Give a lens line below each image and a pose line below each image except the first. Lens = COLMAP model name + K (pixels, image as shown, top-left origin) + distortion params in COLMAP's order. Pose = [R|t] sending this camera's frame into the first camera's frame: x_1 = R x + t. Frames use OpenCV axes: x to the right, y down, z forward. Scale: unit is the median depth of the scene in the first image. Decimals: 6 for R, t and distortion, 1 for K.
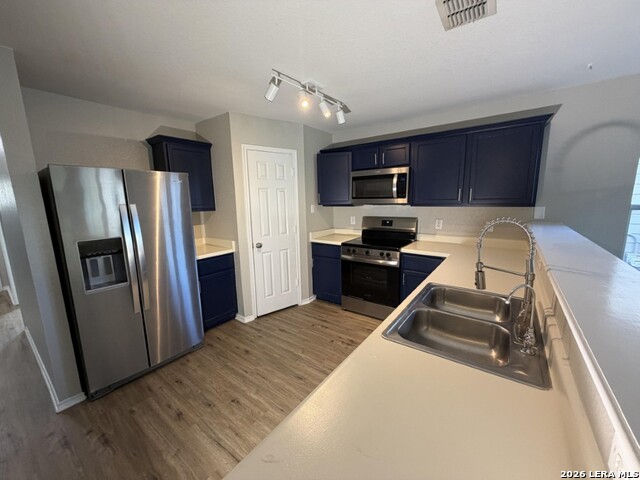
lens RADIAL K [[259.2, 0, 314.7], [0, 259.2, 240.7], [0, 0, 1]] dist [-0.003250, 0.000269]
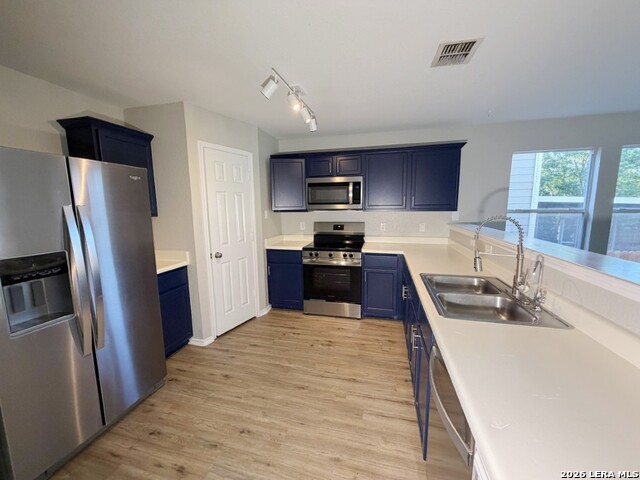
lens RADIAL K [[259.2, 0, 319.5], [0, 259.2, 240.6], [0, 0, 1]] dist [-0.003250, 0.000269]
pose [[0.920770, -0.041467, 0.387895, -0.248788], [0.054196, 0.998289, -0.021930, 0.007244], [-0.386322, 0.041214, 0.921443, 0.048059]]
